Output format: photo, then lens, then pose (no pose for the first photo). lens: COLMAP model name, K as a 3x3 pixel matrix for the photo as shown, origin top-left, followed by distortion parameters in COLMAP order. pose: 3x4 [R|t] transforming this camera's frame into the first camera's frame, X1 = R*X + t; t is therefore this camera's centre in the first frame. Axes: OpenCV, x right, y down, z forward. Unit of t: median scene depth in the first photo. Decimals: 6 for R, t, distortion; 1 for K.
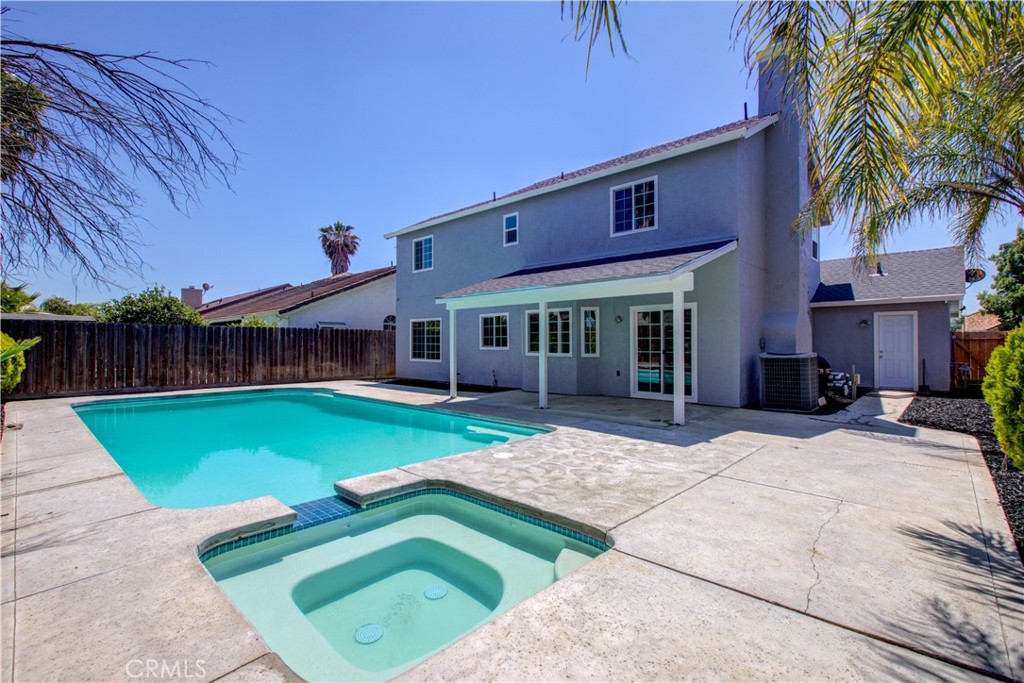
lens RADIAL K [[469.0, 0, 503.5], [0, 469.0, 342.7], [0, 0, 1]] dist [-0.005743, 0.003954]
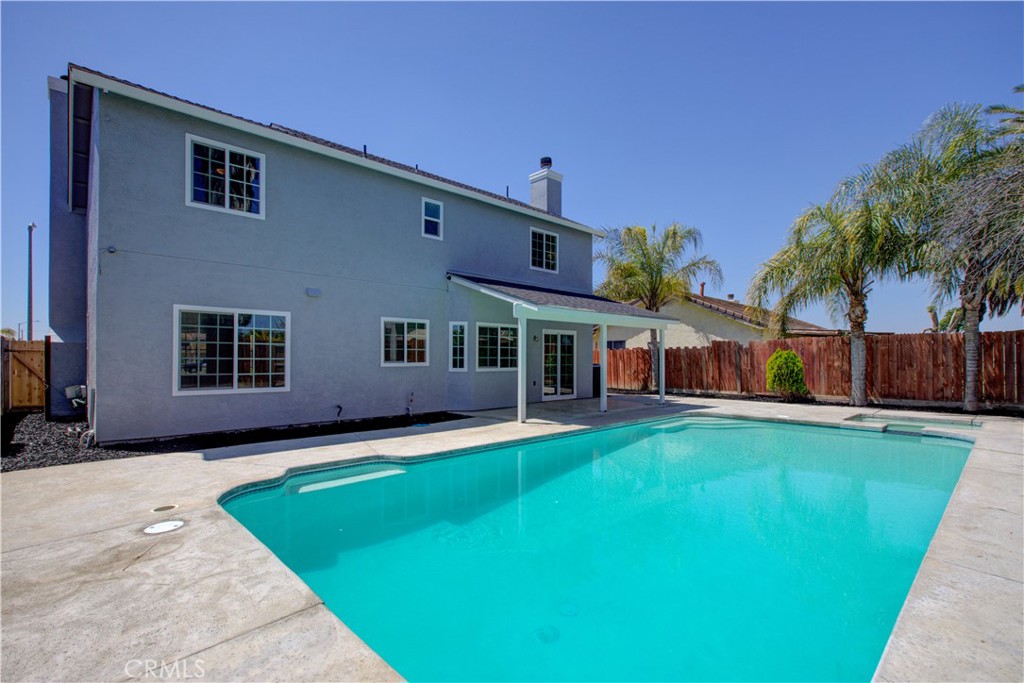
lens RADIAL K [[469.0, 0, 542.3], [0, 469.0, 355.3], [0, 0, 1]] dist [-0.005743, 0.003954]
pose [[0.021079, 0.008394, 0.999743, -0.799499], [-0.003155, 0.999960, -0.008329, 0.003142], [-0.999773, -0.002979, 0.021104, 0.790130]]
